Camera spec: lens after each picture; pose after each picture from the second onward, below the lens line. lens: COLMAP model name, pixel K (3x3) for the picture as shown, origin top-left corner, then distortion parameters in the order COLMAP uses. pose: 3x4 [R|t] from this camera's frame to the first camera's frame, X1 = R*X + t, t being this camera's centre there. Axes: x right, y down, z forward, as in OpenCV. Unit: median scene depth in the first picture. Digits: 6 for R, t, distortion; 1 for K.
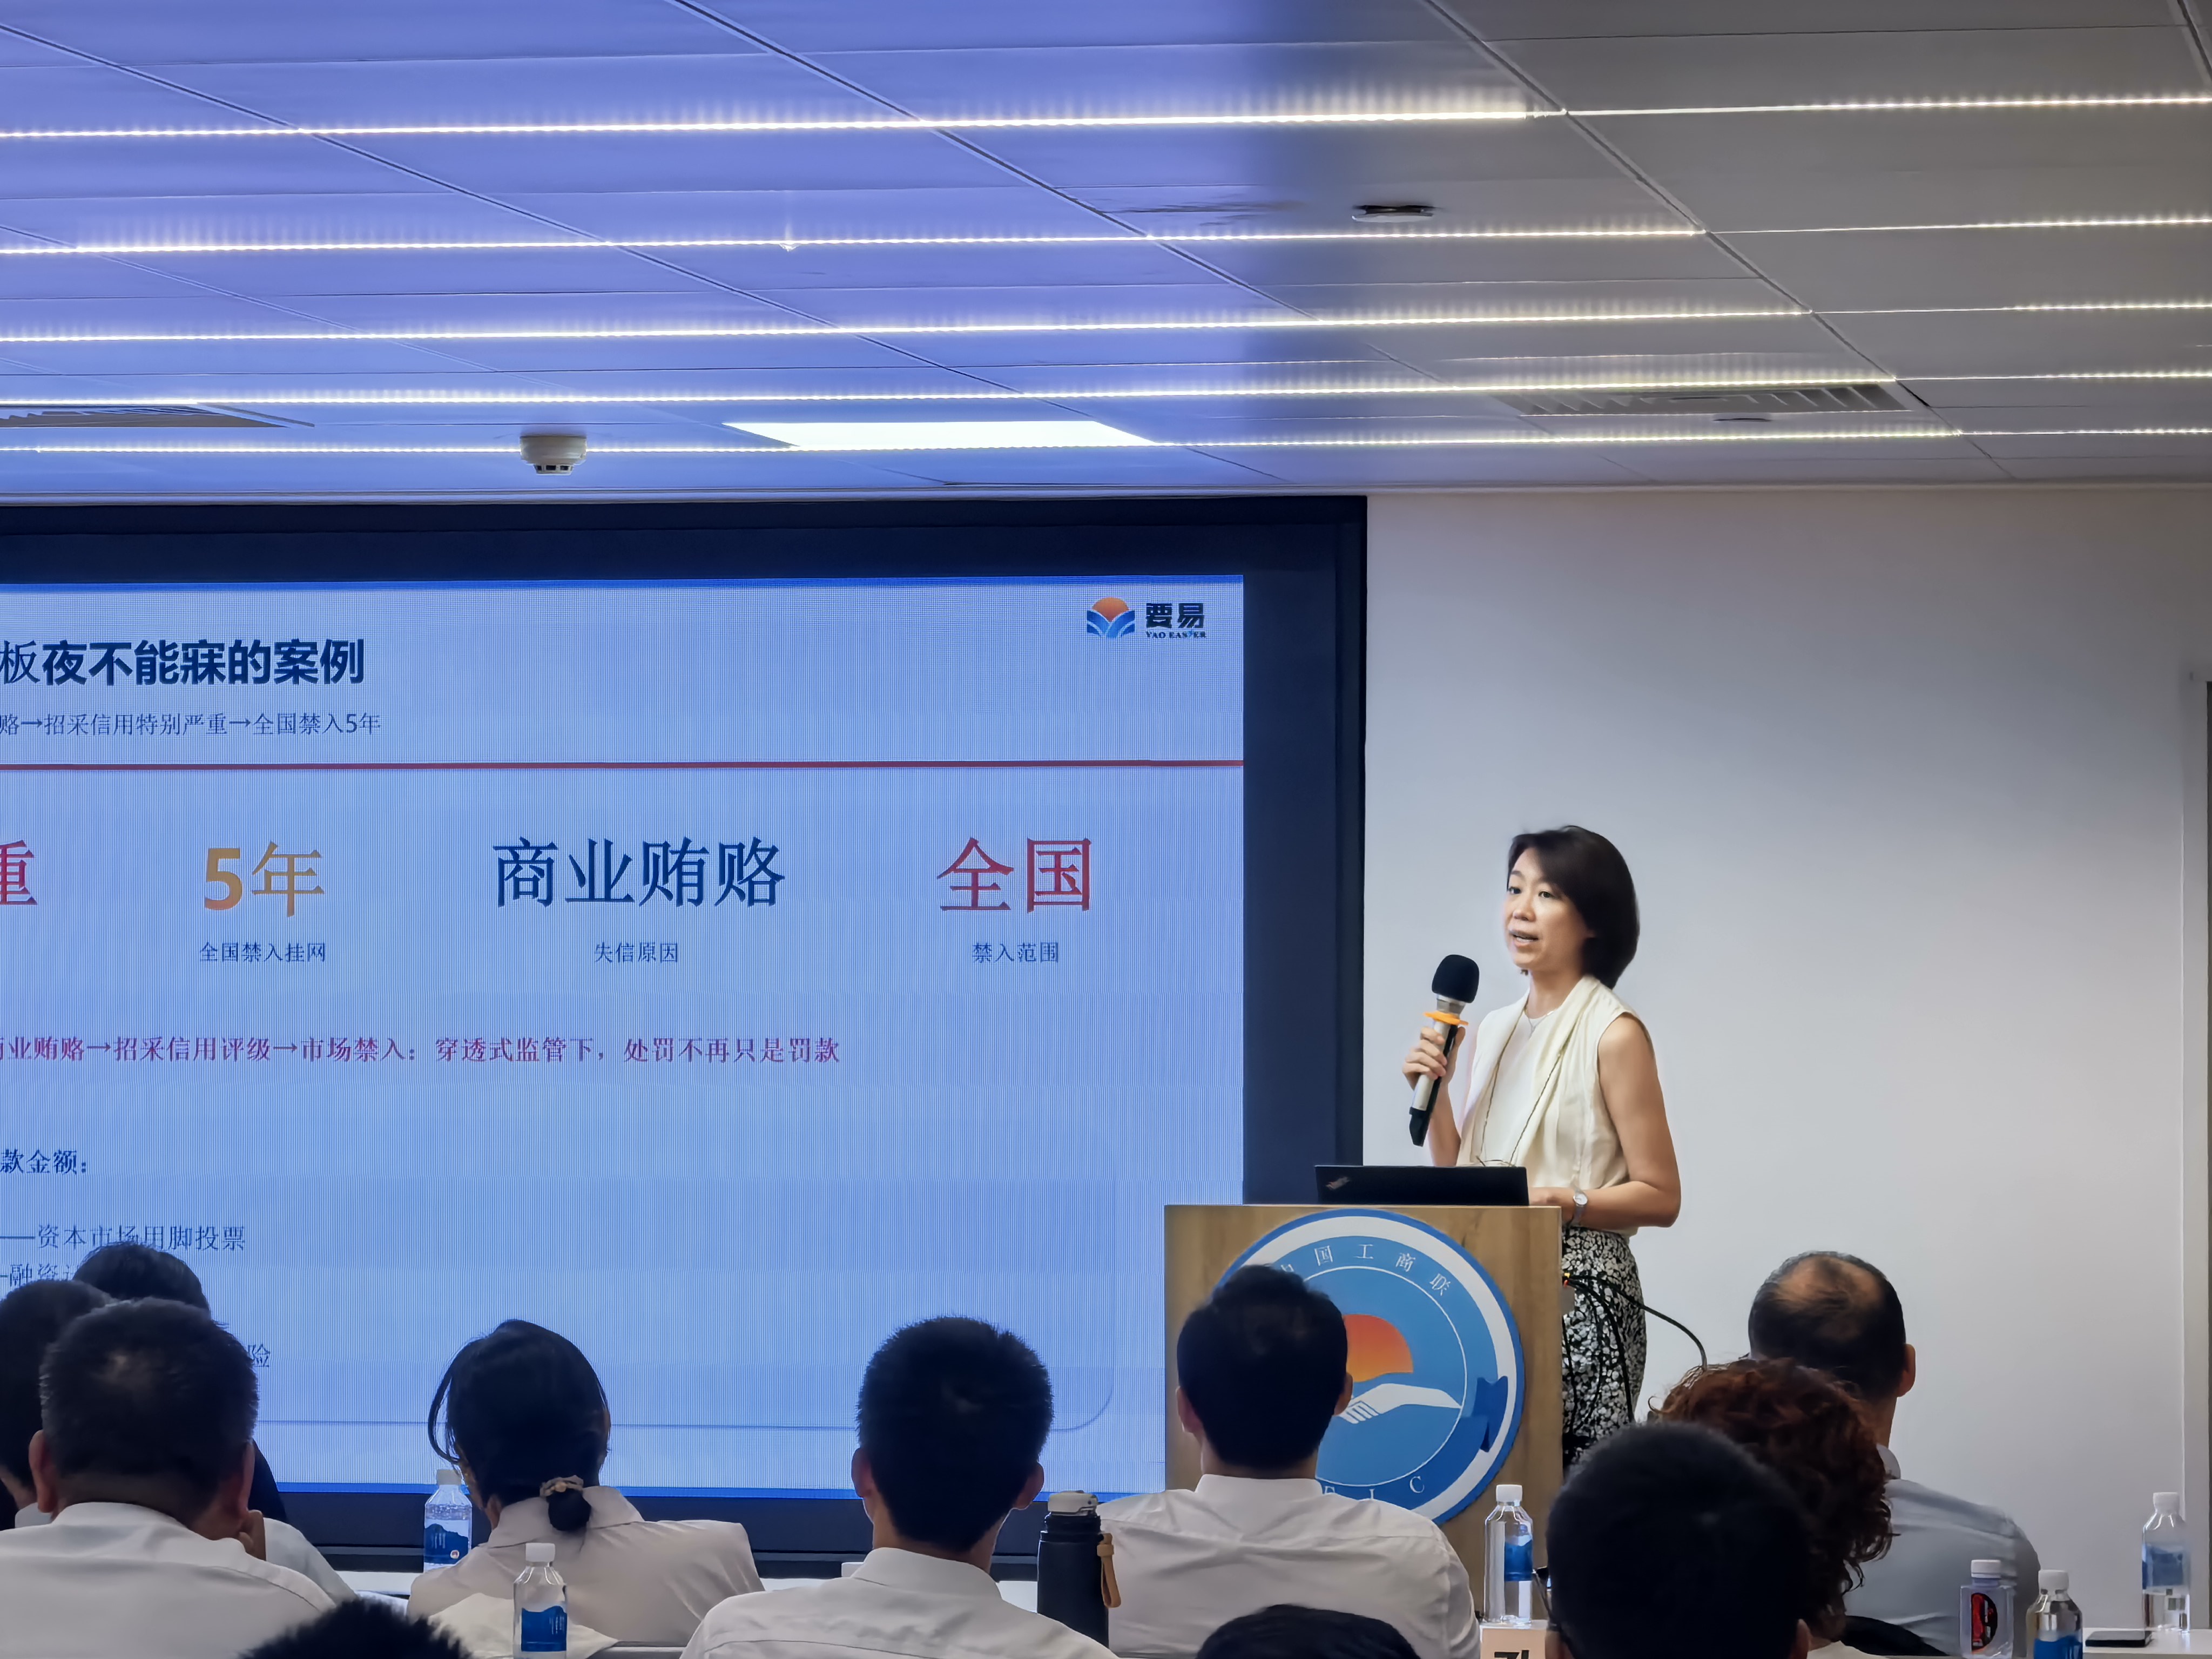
lens RADIAL K [[8027.3, 0, 1106.7], [0, 8027.3, 841.0], [0, 0, 1]] dist [0.110402, 0.000000]
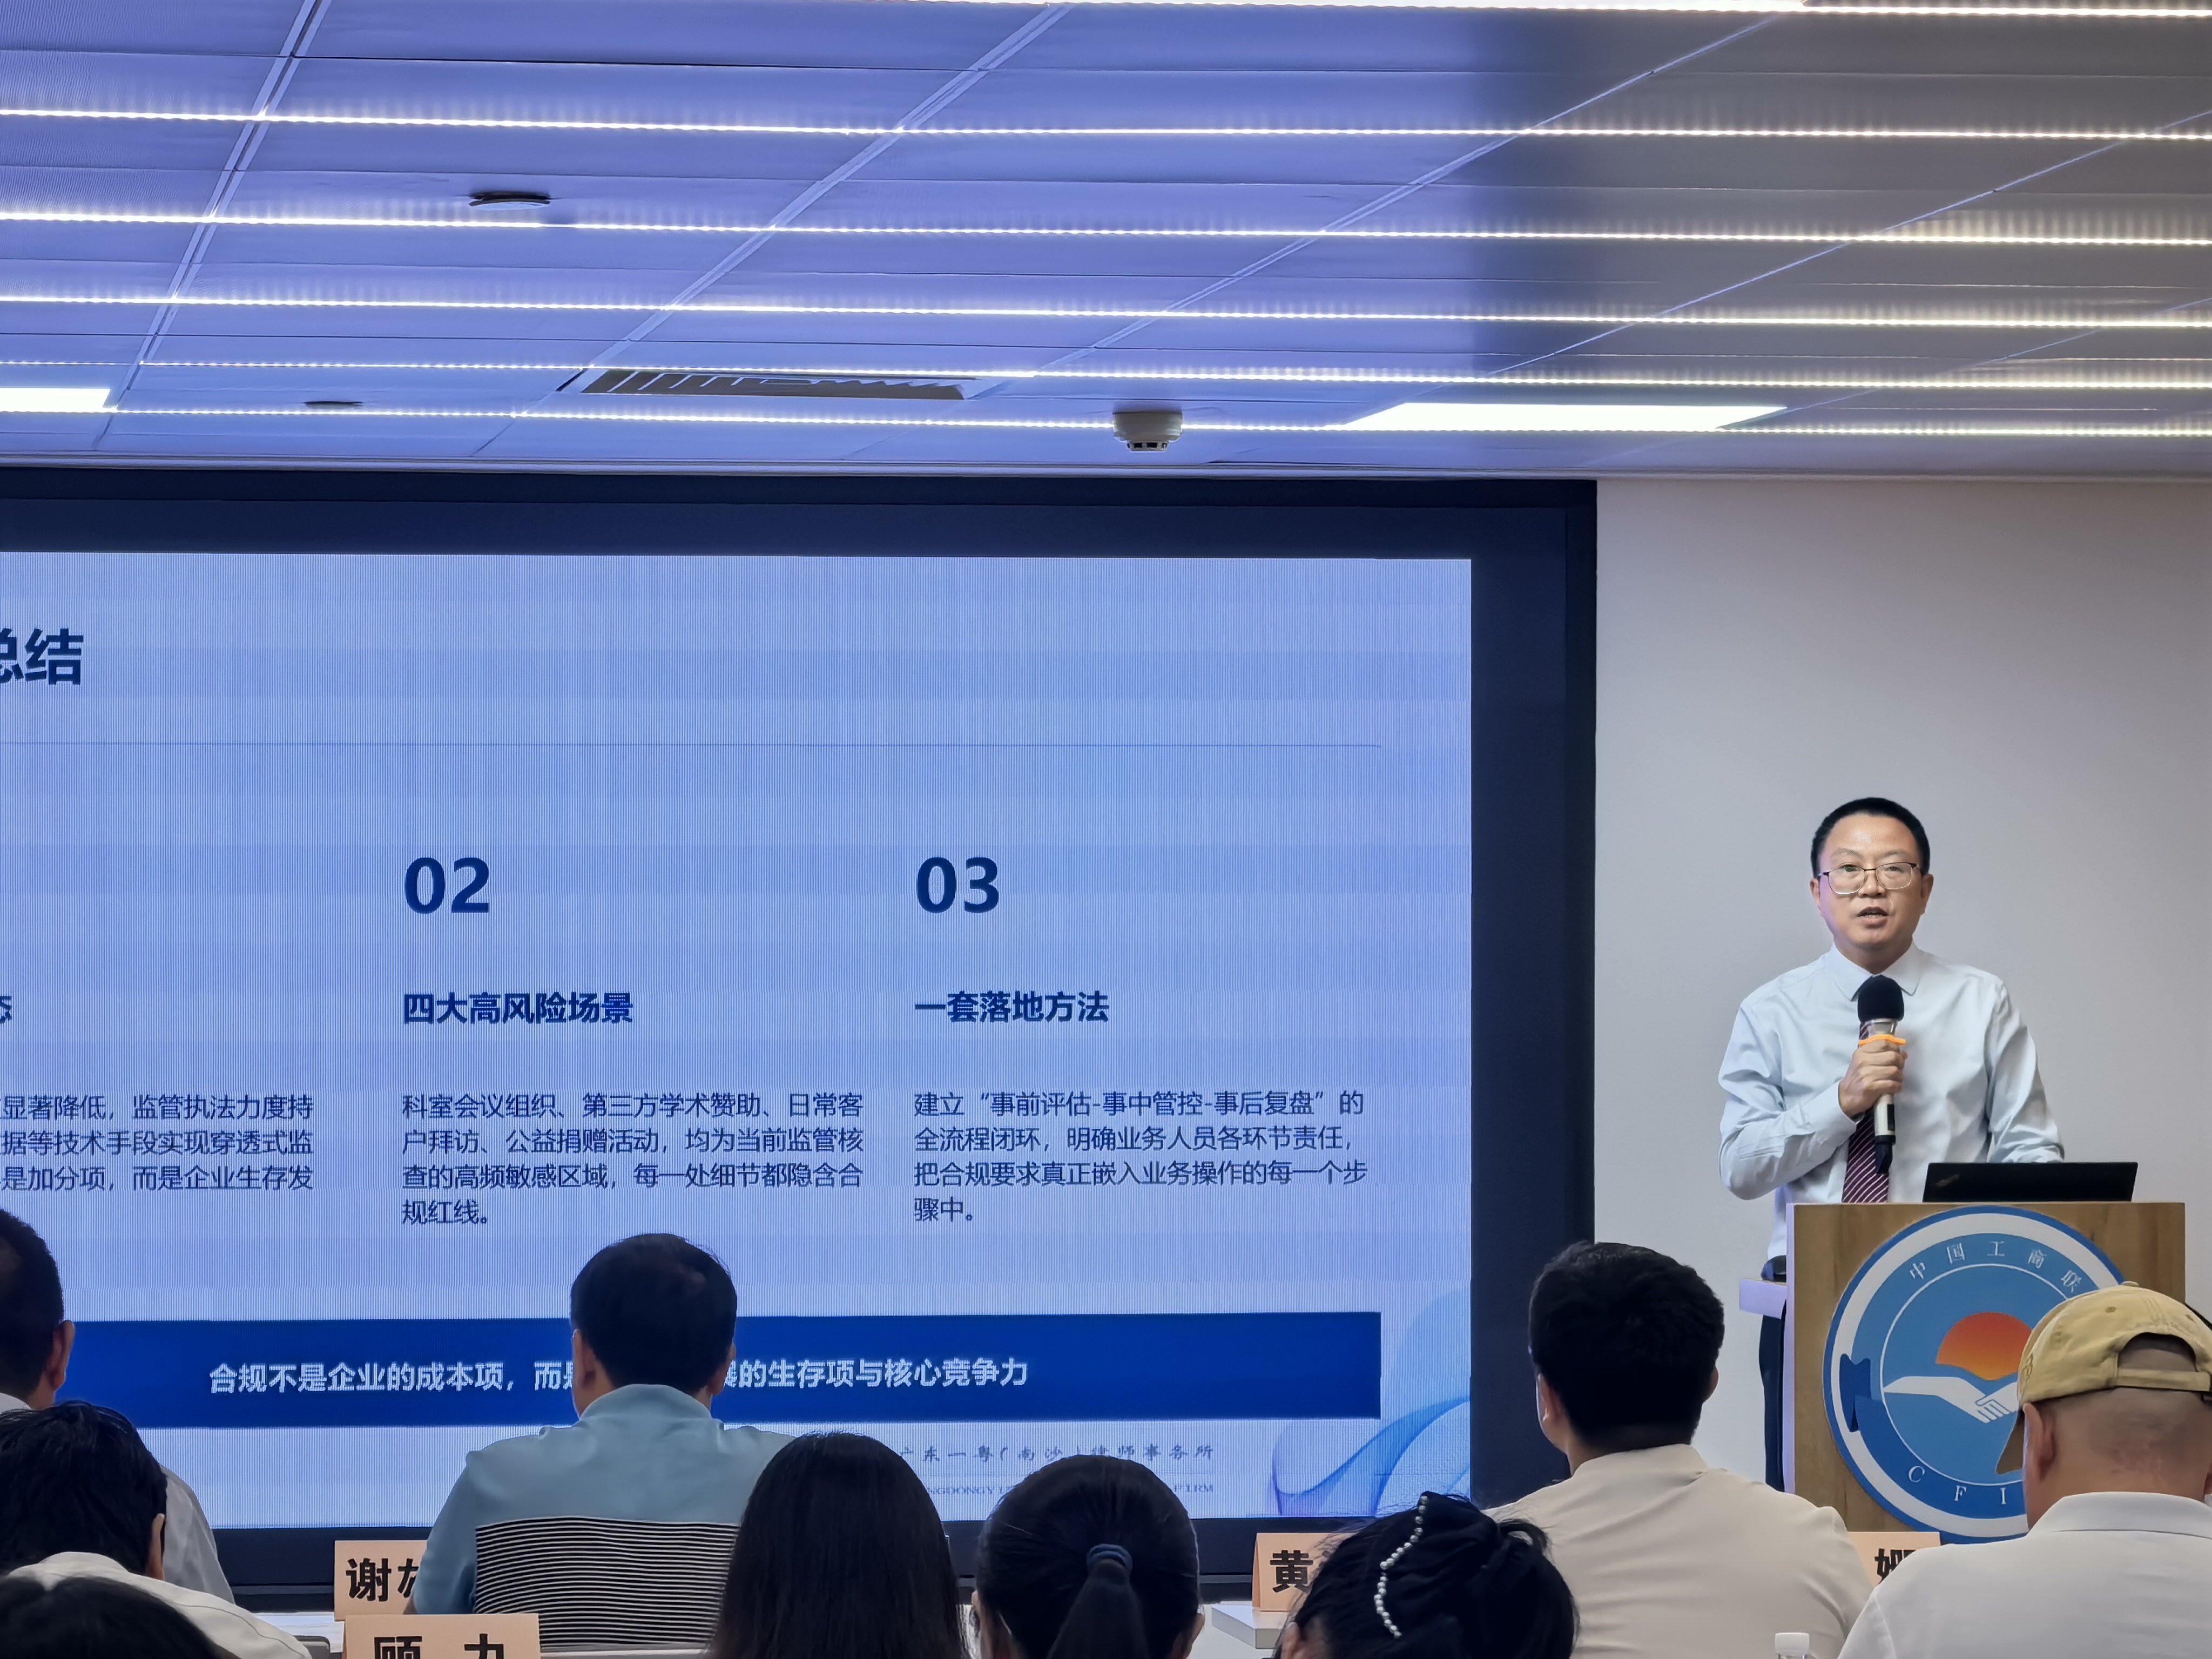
lens RADIAL K [[8822.3, 0, 1096.3], [0, 8822.3, 829.1], [0, 0, 1]] dist [0.091687, 0.000000]
pose [[0.952955, 0.002437, 0.303101, -0.437836], [-0.002521, 0.999997, -0.000114, -0.000332], [-0.303100, -0.000655, 0.952959, -0.005657]]
